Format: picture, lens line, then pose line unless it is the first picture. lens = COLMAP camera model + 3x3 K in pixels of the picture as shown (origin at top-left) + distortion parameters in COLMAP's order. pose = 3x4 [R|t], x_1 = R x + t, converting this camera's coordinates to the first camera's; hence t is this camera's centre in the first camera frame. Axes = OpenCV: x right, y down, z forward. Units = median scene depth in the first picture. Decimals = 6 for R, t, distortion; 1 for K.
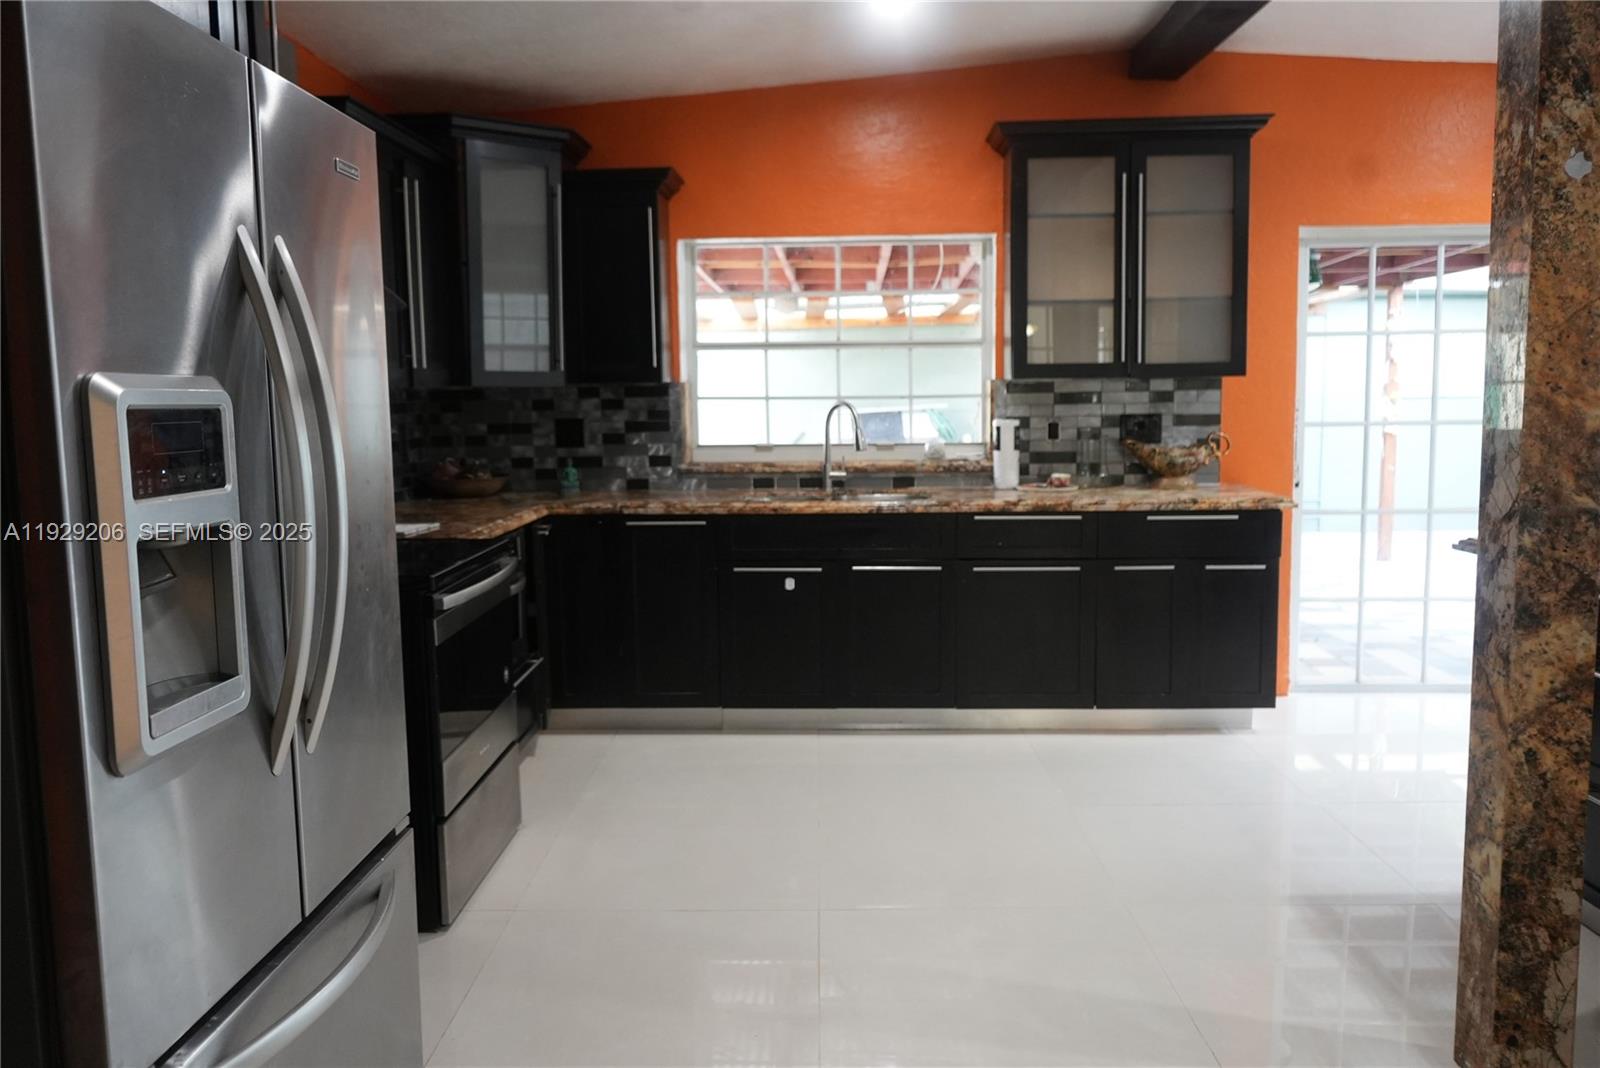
lens RADIAL K [[1282.0, 0, 796.0], [0, 1282.0, 531.6], [0, 0, 1]] dist [-0.007774, 0.008795]
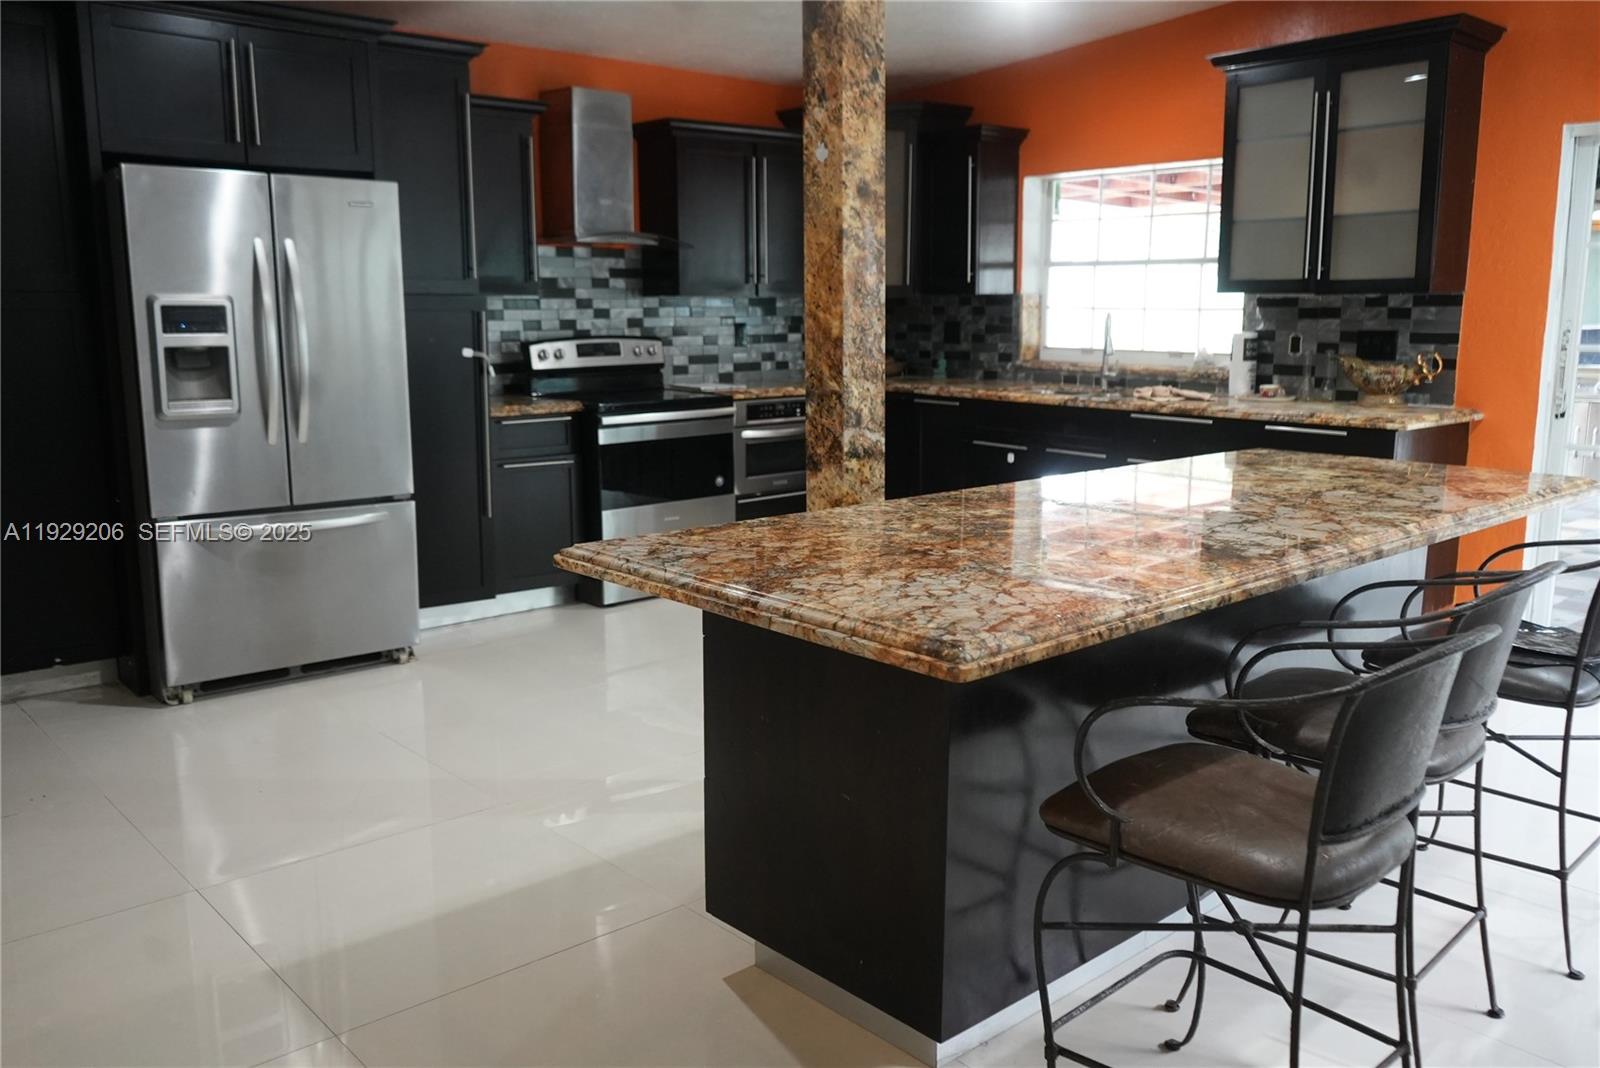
lens RADIAL K [[1282.0, 0, 796.0], [0, 1282.0, 531.6], [0, 0, 1]] dist [-0.007774, 0.008795]
pose [[0.679710, 0.142032, -0.719598, 0.703059], [-0.089359, 0.989800, 0.110958, -0.007252], [0.728017, -0.011117, 0.685468, -0.011712]]
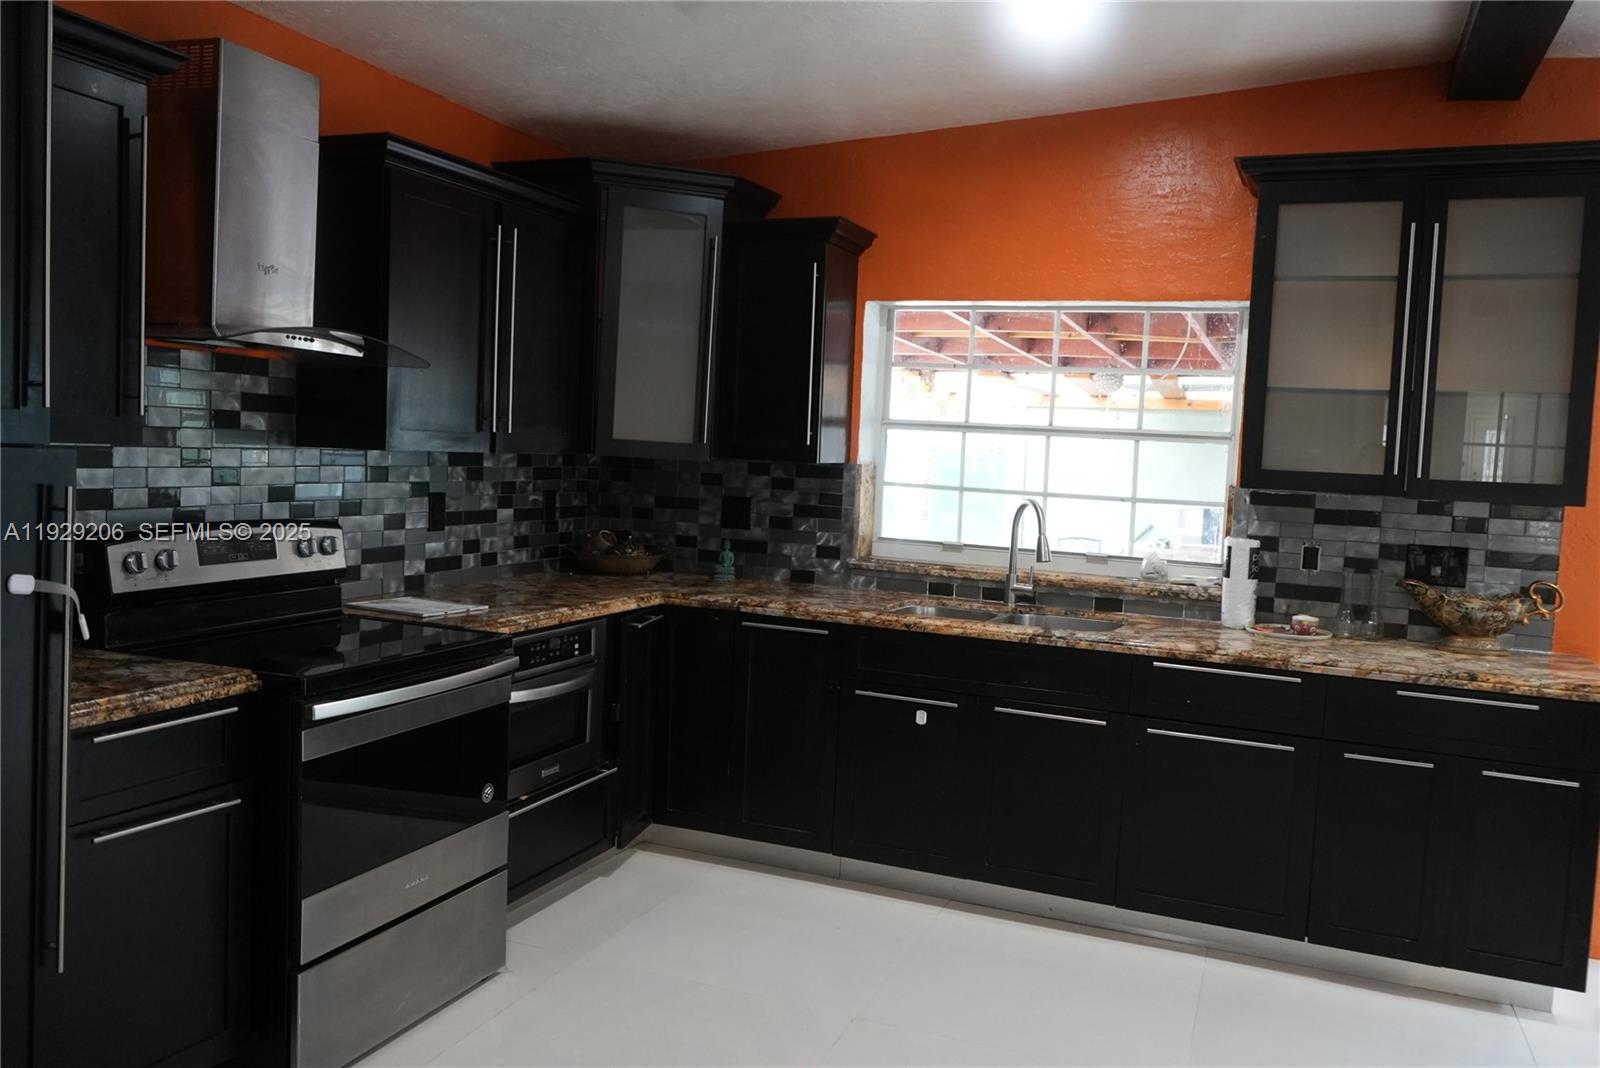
lens RADIAL K [[1286.1, 0, 795.9], [0, 1286.1, 530.3], [0, 0, 1]] dist [-0.022402, 0.043912]
pose [[0.934926, 0.080282, -0.345642, 0.178826], [-0.098418, 0.994522, -0.035214, -0.038244], [0.340922, 0.066940, 0.937705, 0.179399]]
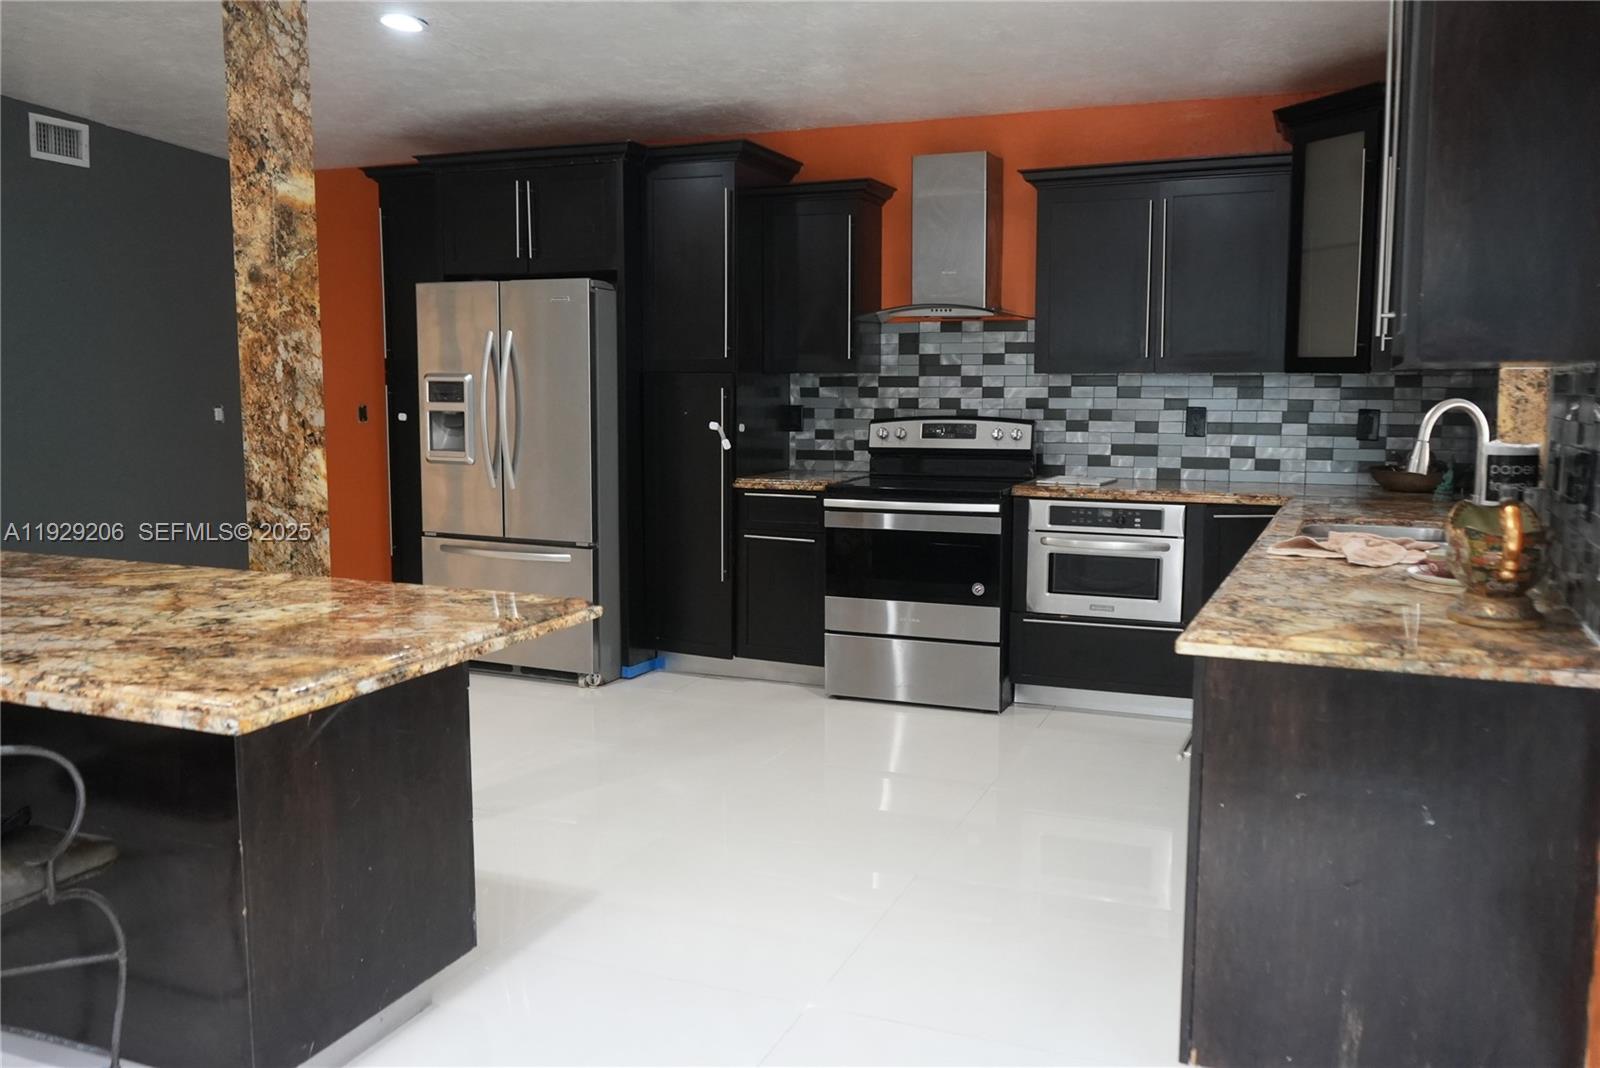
lens RADIAL K [[1286.1, 0, 795.9], [0, 1286.1, 530.3], [0, 0, 1]] dist [-0.022402, 0.043912]
pose [[-0.363686, 0.123021, -0.923362, 0.770326], [-0.099266, 0.980479, 0.169729, -0.112825], [0.926217, 0.153387, -0.344374, 0.911189]]
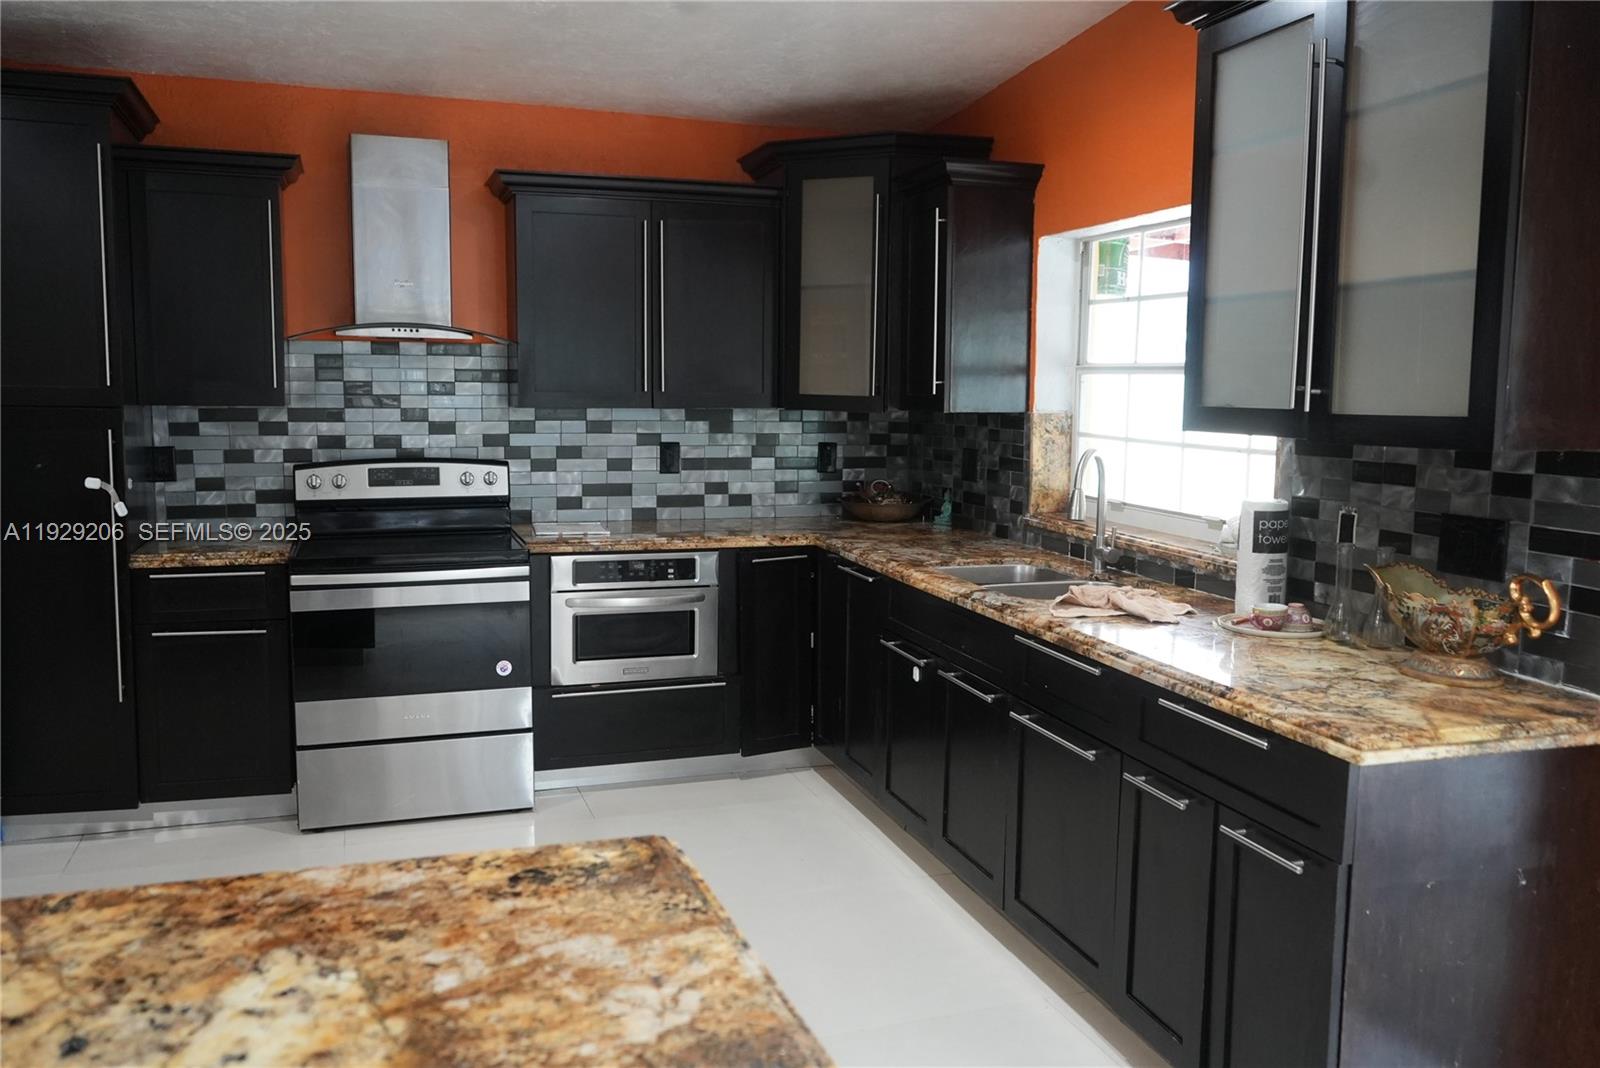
lens RADIAL K [[1282.0, 0, 796.0], [0, 1282.0, 531.6], [0, 0, 1]] dist [-0.007774, 0.008795]
pose [[0.345486, 0.126927, -0.929801, 0.637098], [-0.122236, 0.988456, 0.089515, -0.098741], [0.930429, 0.082729, 0.357012, 0.589604]]
